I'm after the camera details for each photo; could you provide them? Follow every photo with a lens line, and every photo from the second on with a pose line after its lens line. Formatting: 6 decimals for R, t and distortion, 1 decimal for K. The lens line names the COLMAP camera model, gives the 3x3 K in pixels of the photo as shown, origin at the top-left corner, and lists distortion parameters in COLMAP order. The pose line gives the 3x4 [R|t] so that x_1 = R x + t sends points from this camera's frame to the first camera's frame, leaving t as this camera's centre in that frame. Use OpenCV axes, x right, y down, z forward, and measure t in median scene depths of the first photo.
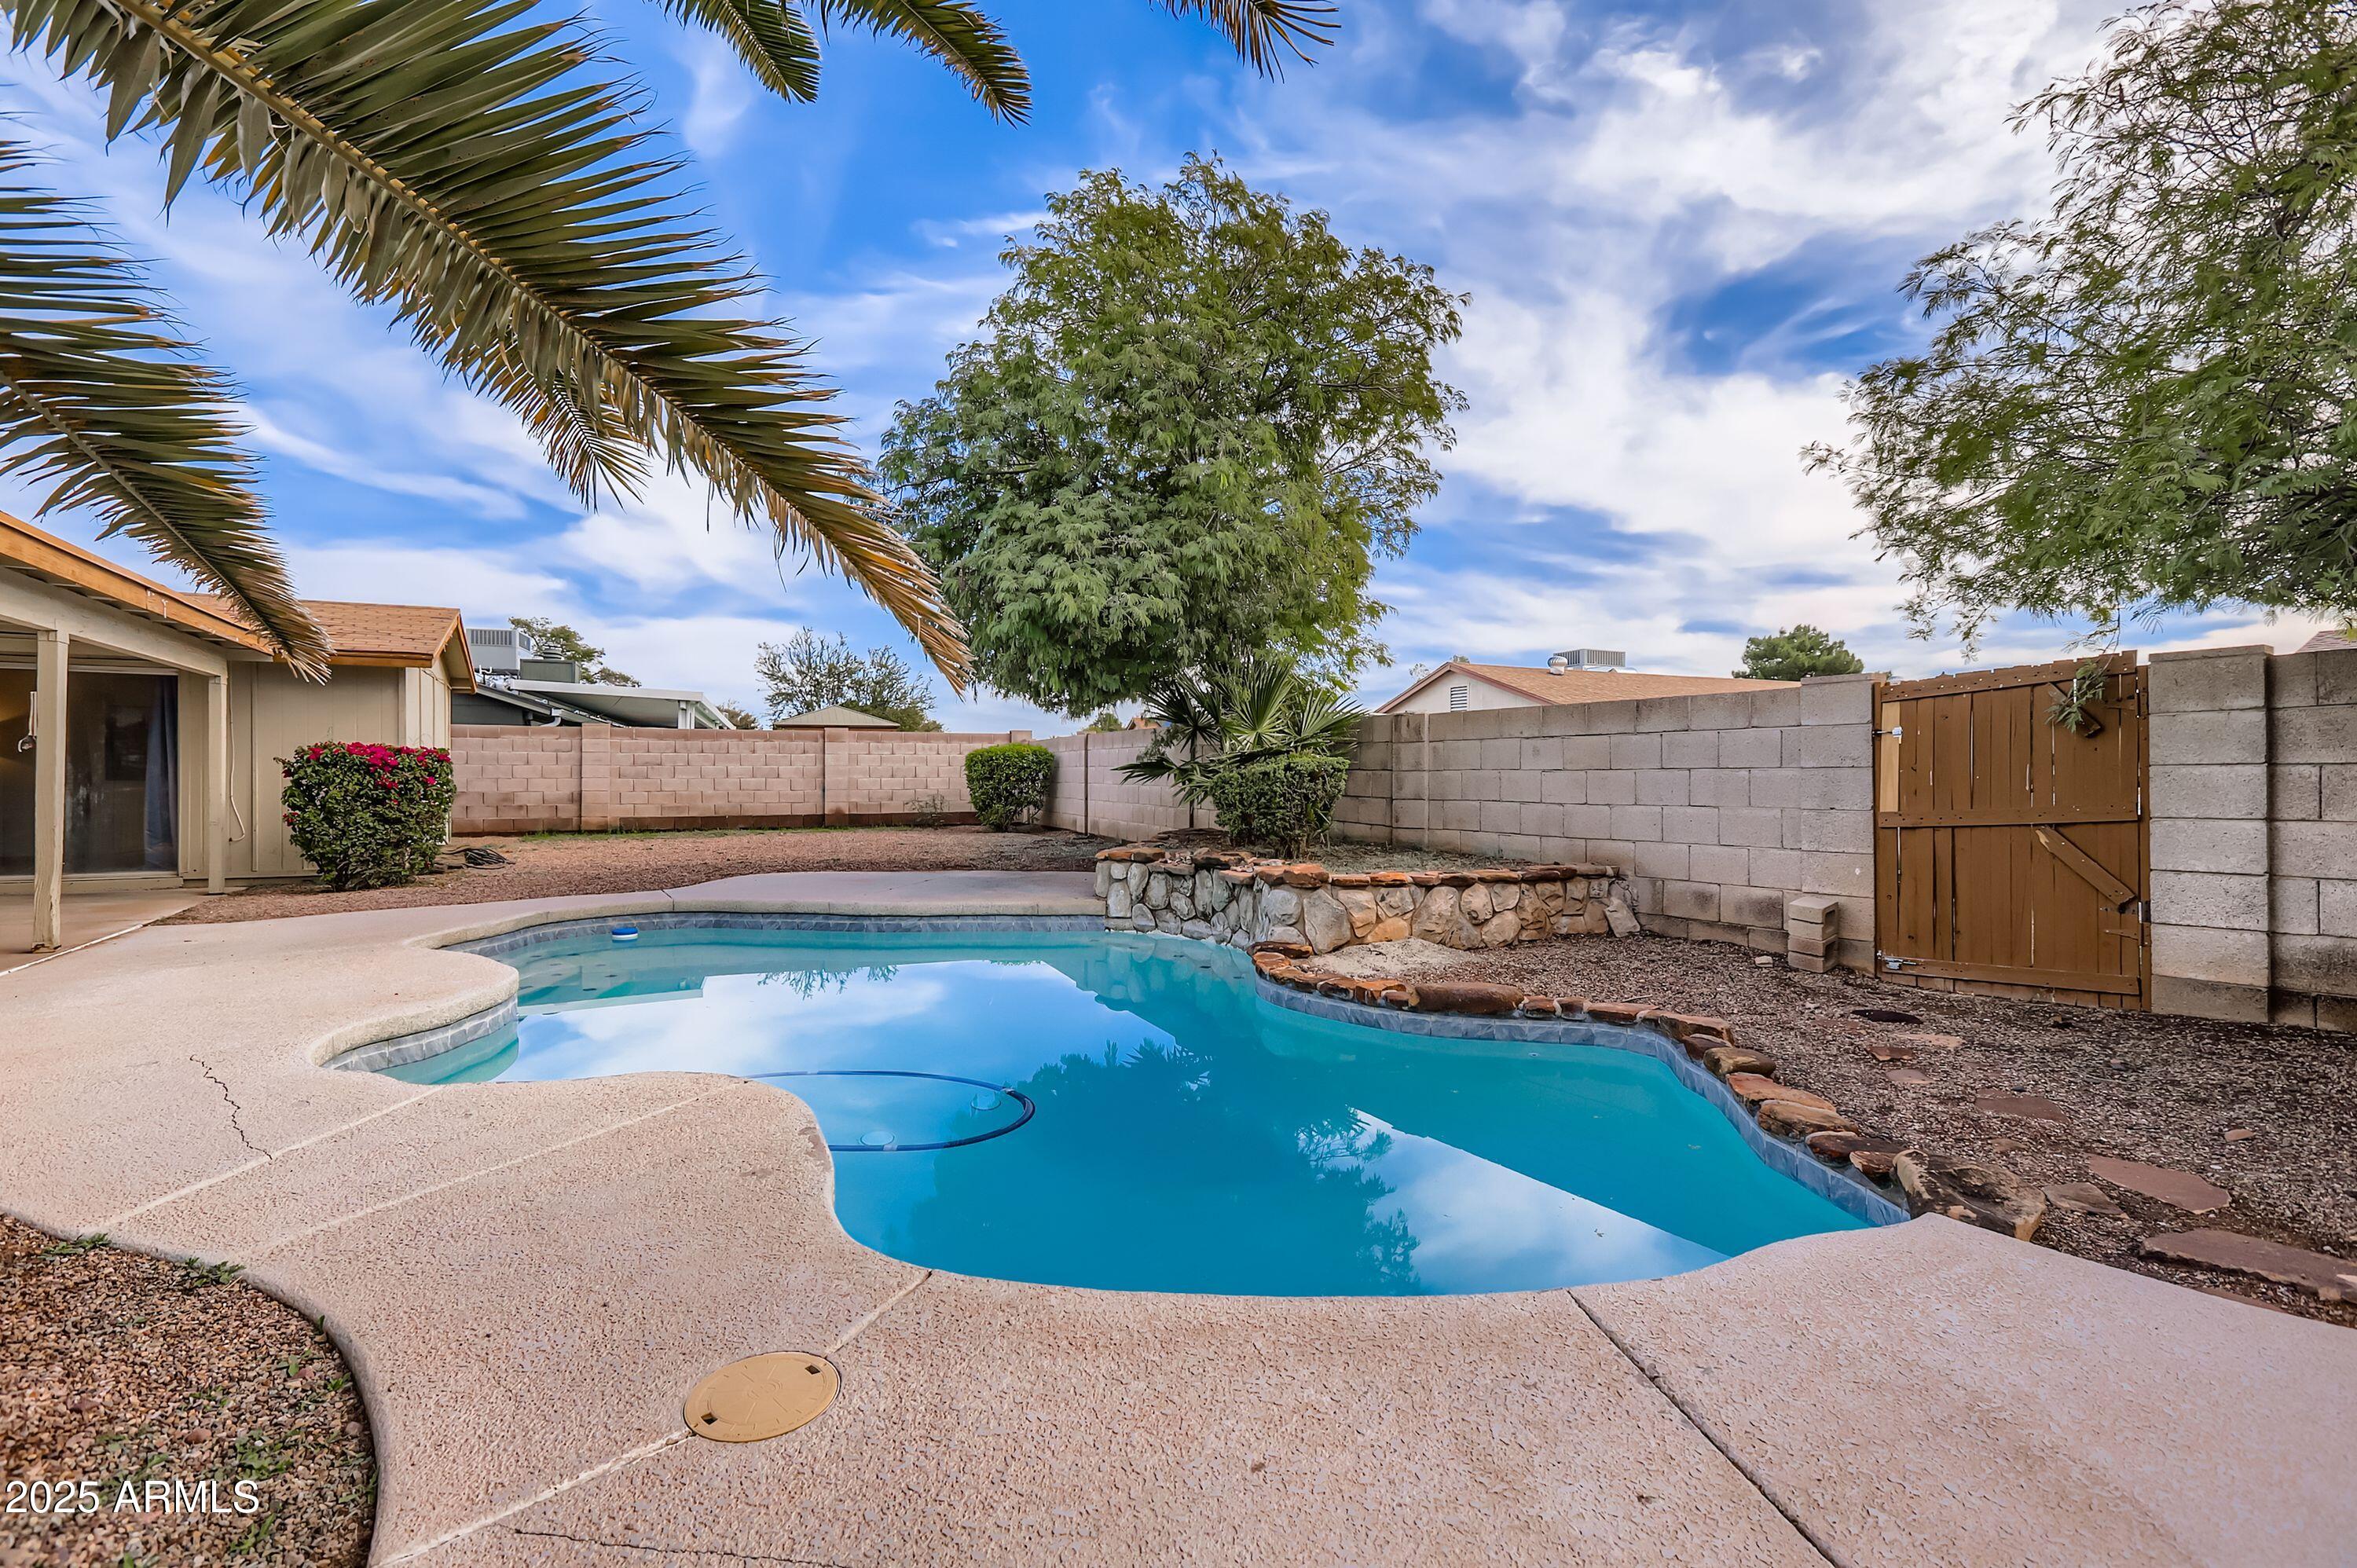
lens RADIAL K [[1074.6, 0, 1163.2], [0, 1074.6, 778.3], [0, 0, 1]] dist [-0.005222, 0.000246]
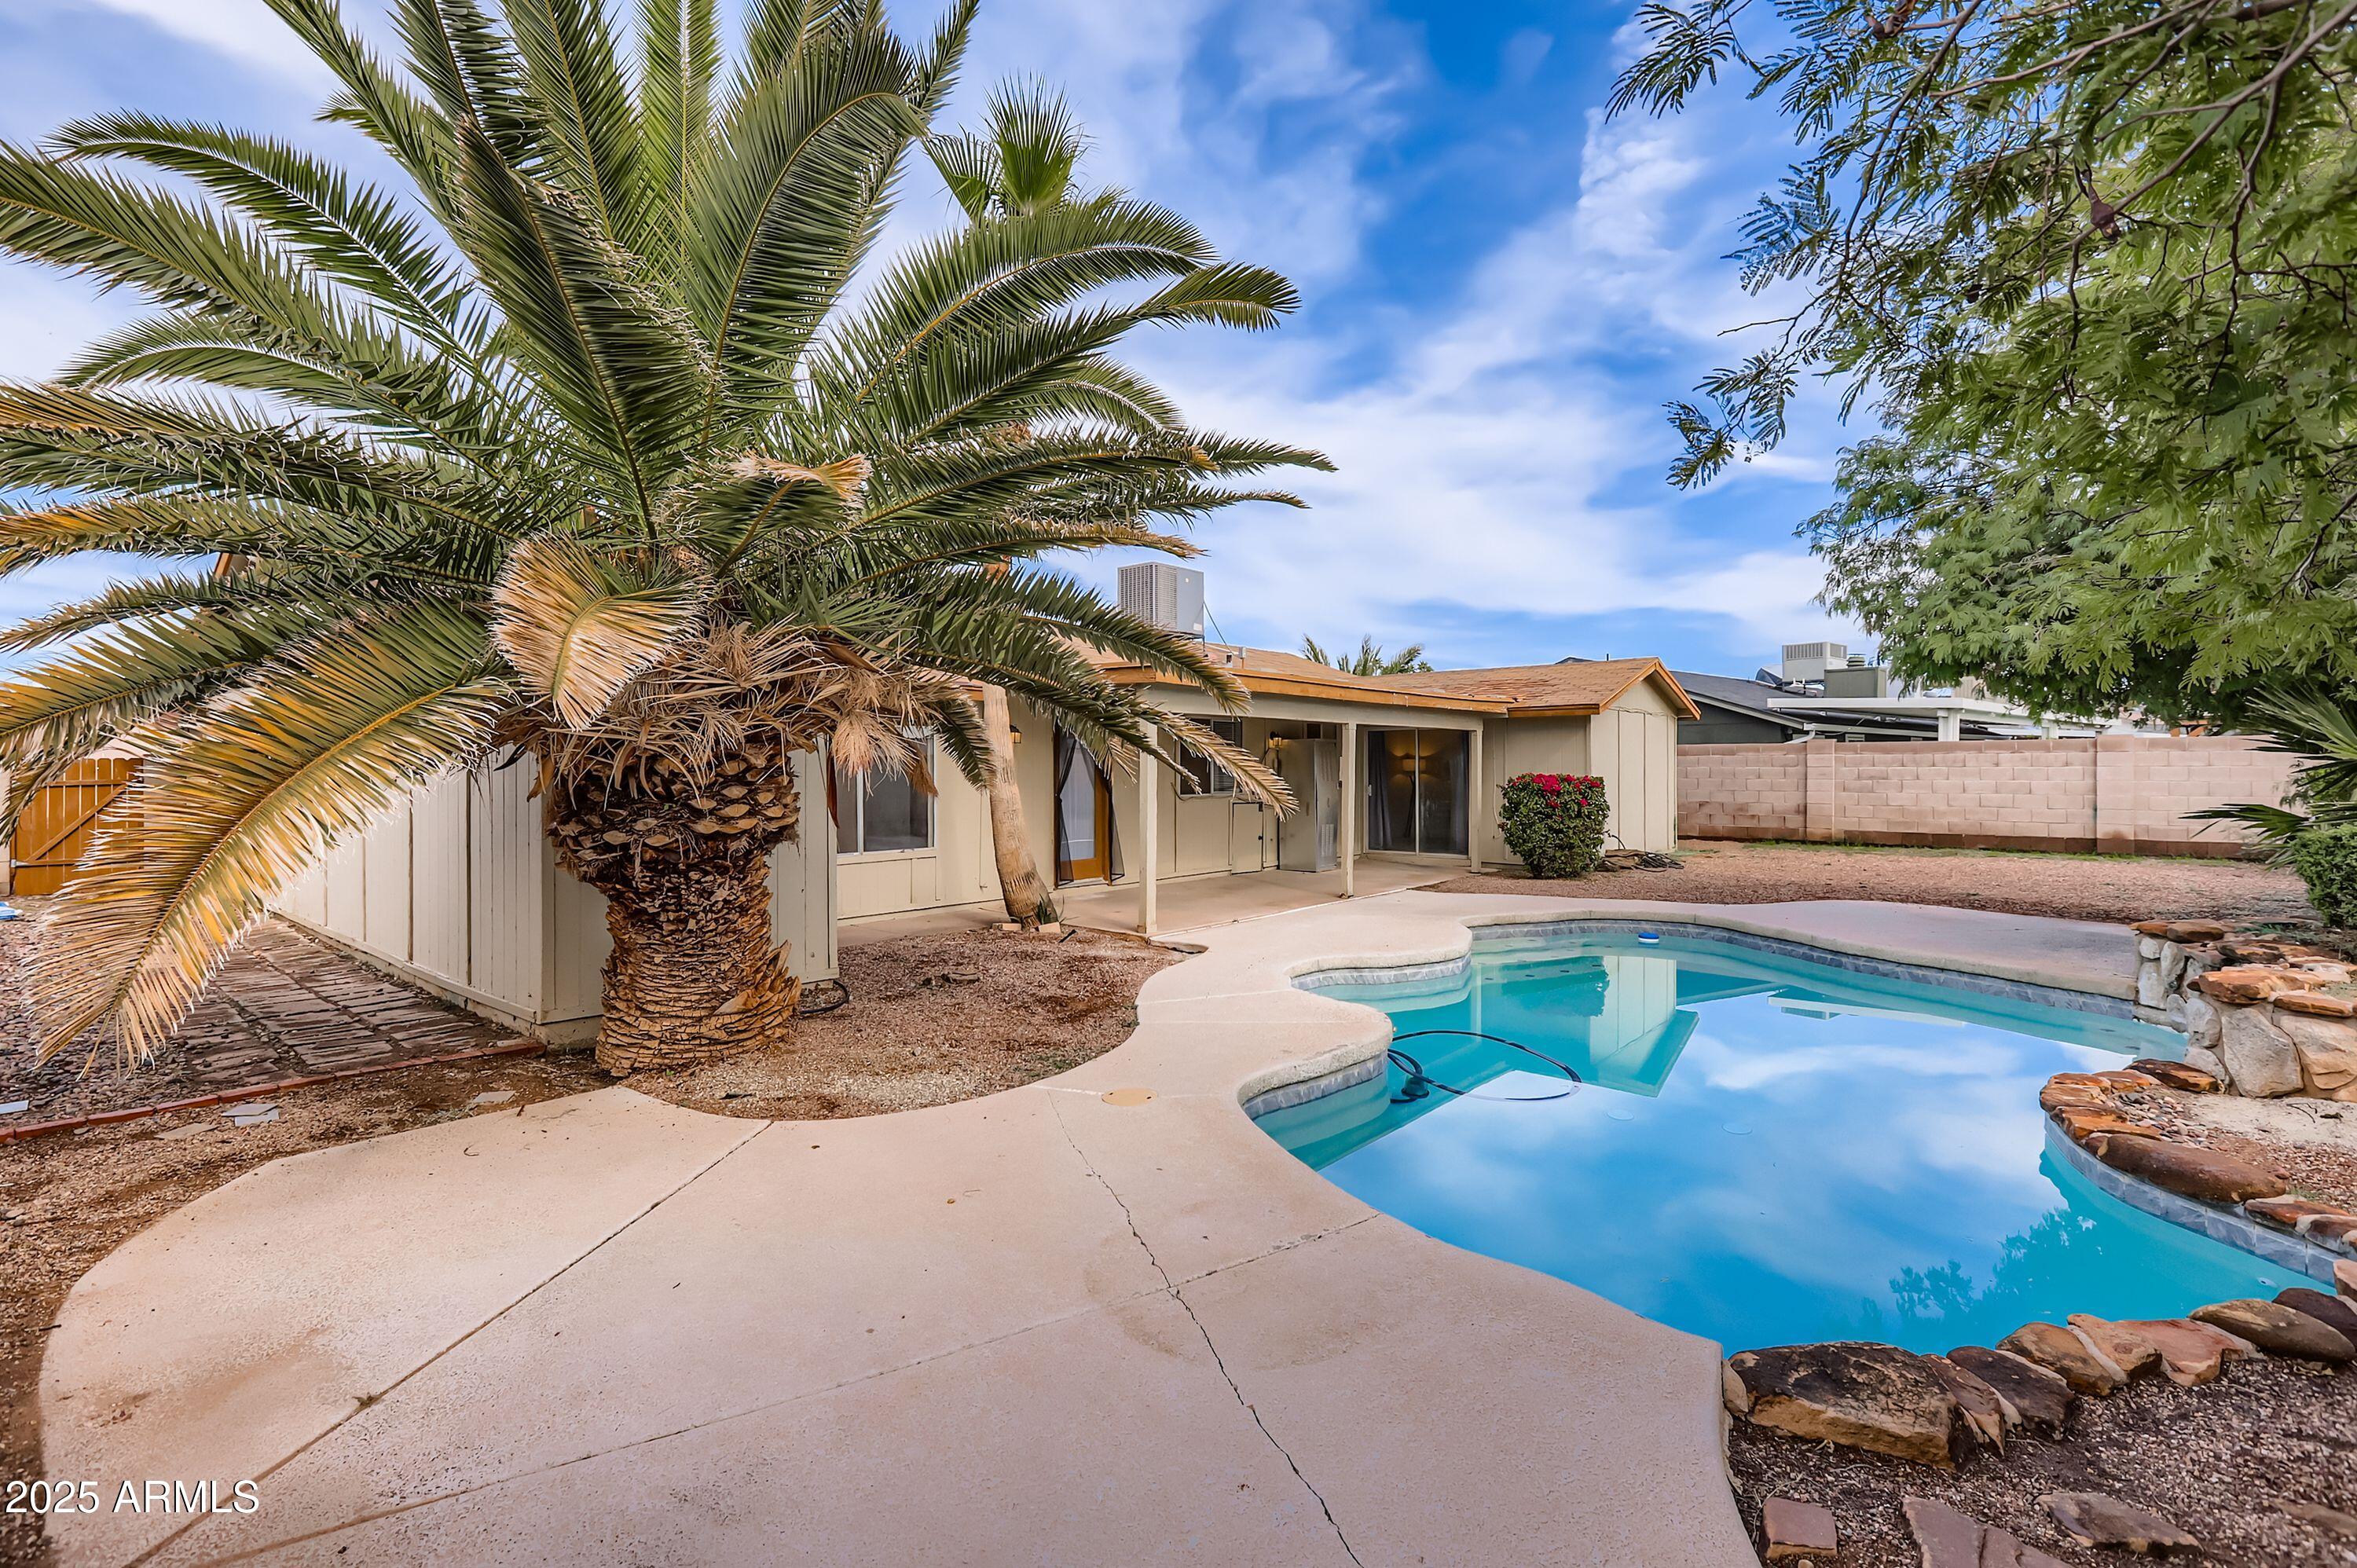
lens RADIAL K [[1074.6, 0, 1157.8], [0, 1074.6, 772.9], [0, 0, 1]] dist [-0.005222, 0.000246]
pose [[0.356495, 0.005474, -0.934281, 0.390696], [-0.000234, 0.999983, 0.005769, -0.042970], [0.934297, -0.001838, 0.356490, 0.028789]]
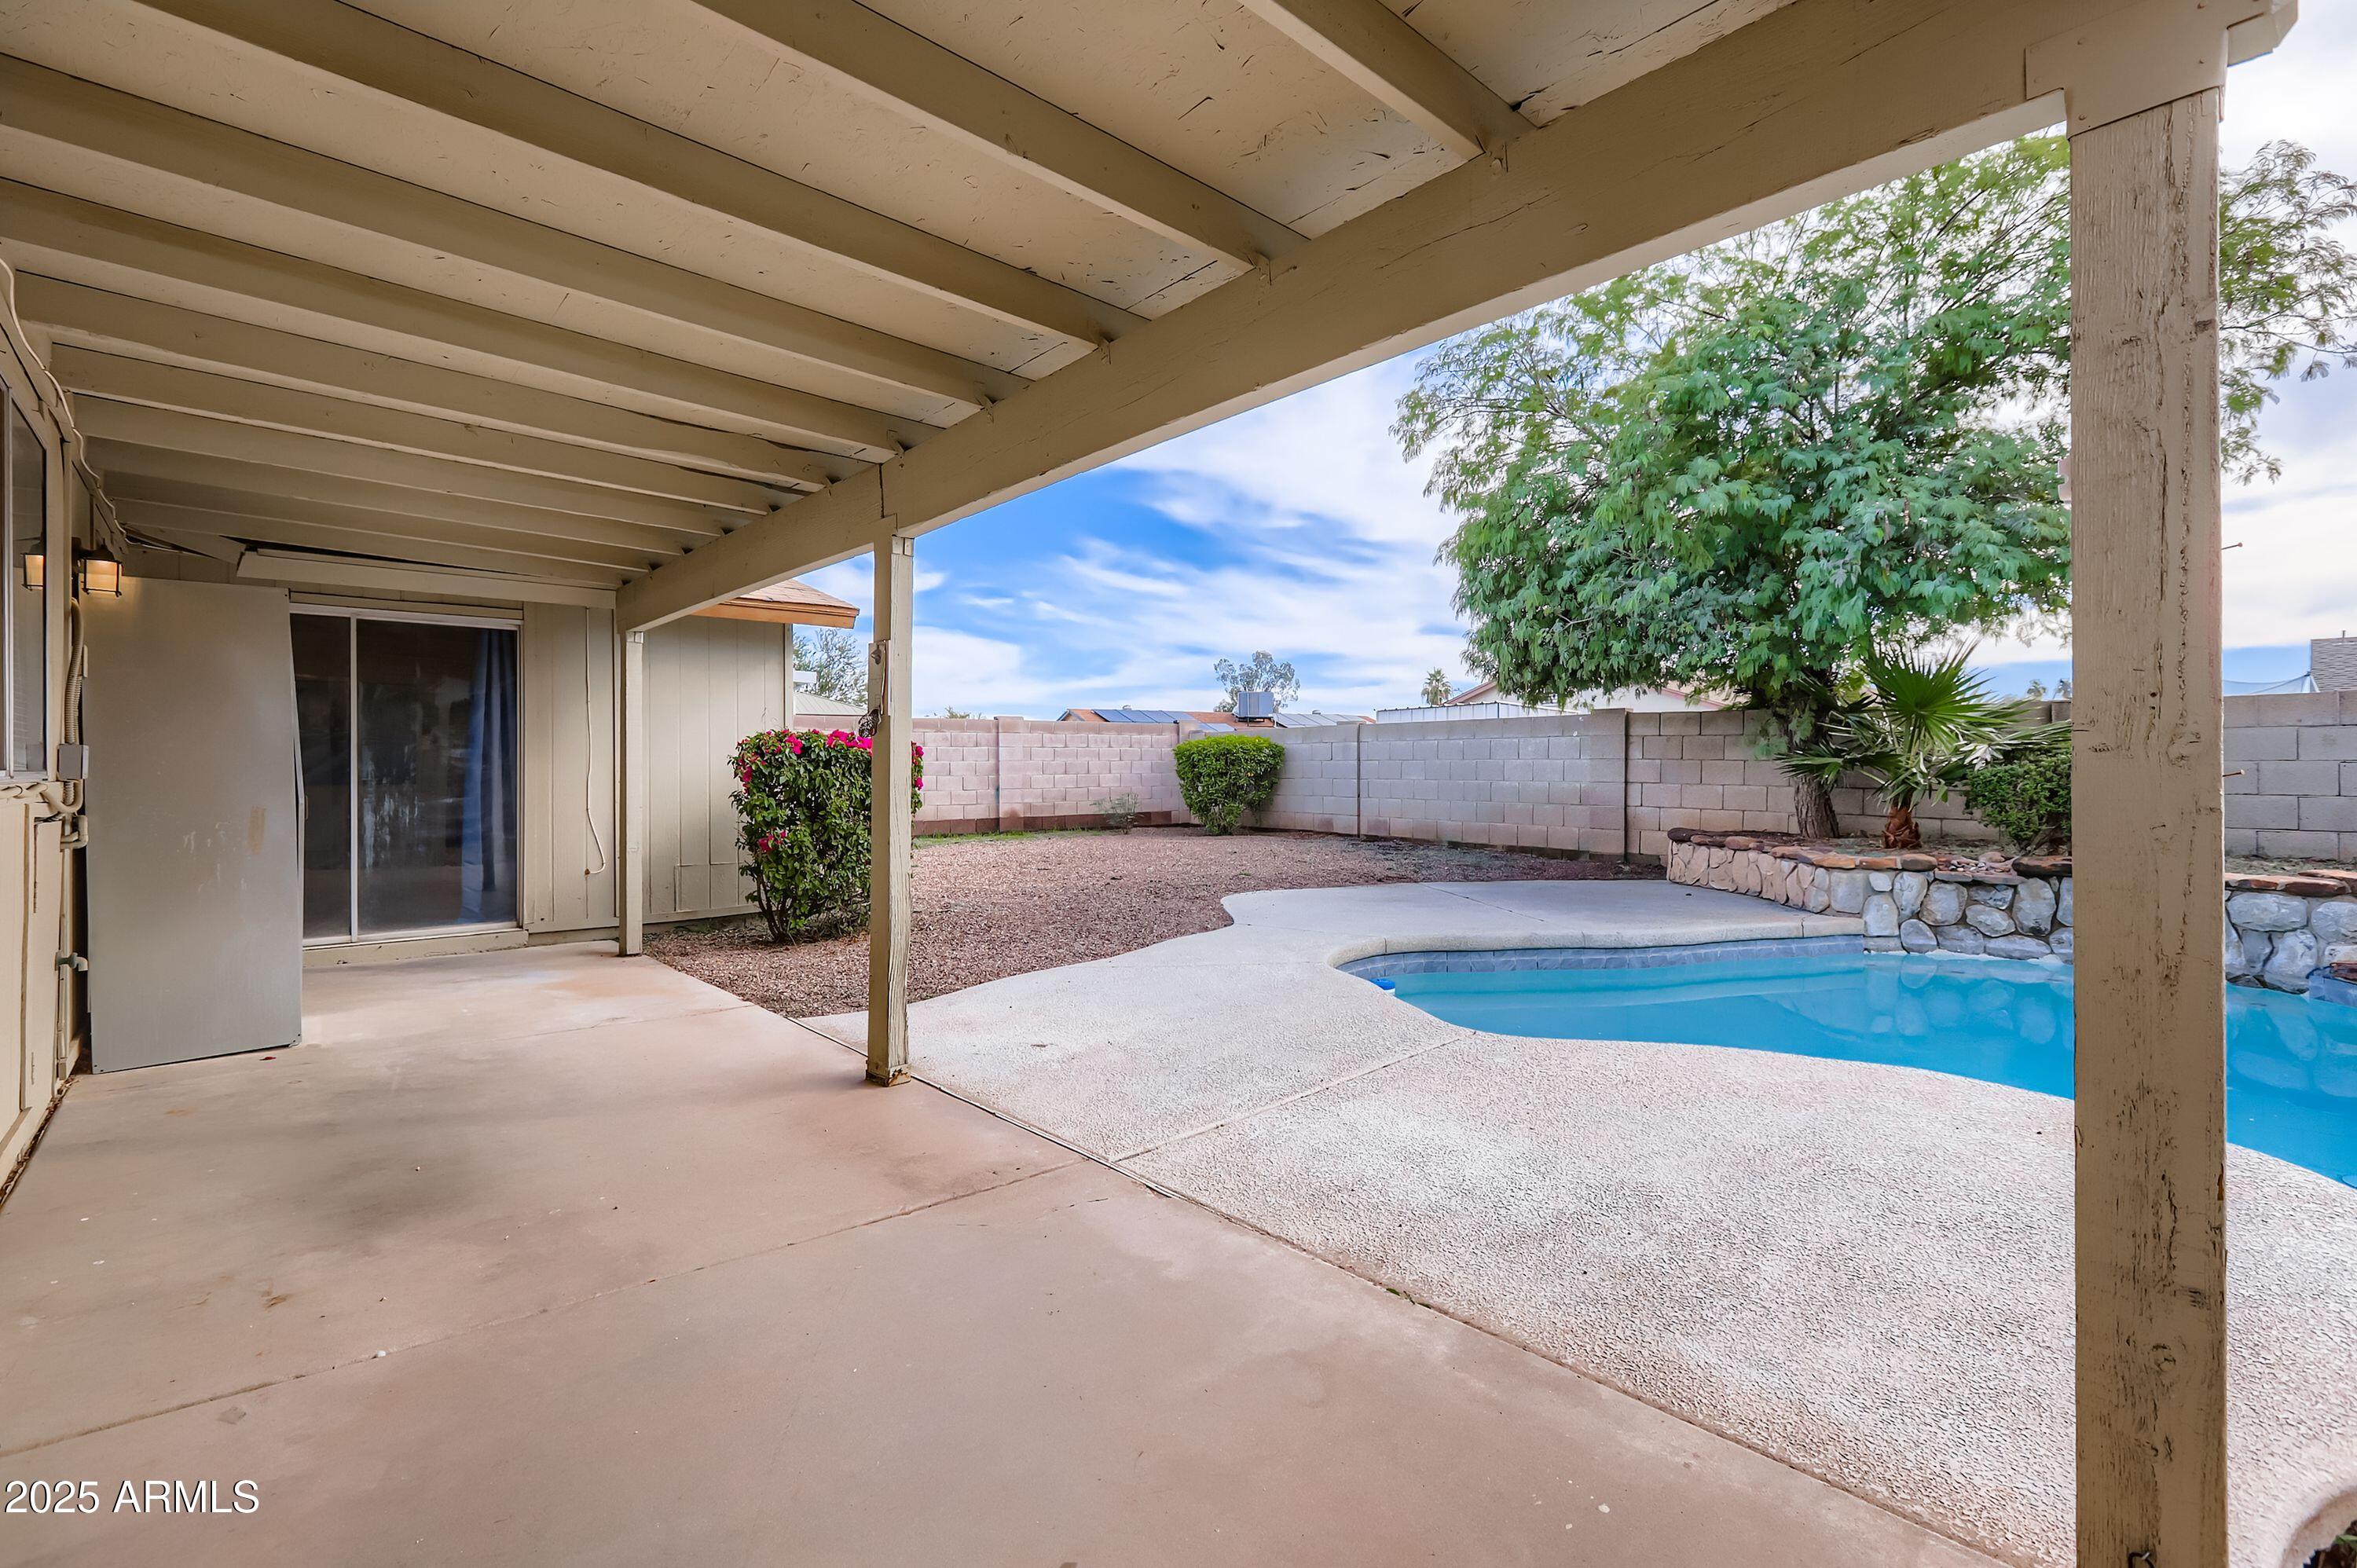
lens RADIAL K [[1074.6, 0, 1181.1], [0, 1074.6, 774.9], [0, 0, 1]] dist [-0.005222, 0.000246]
pose [[0.973516, -0.007591, 0.228495, -0.696687], [0.006918, 0.999969, 0.003748, -0.005283], [-0.228516, -0.002068, 0.973538, 0.267471]]
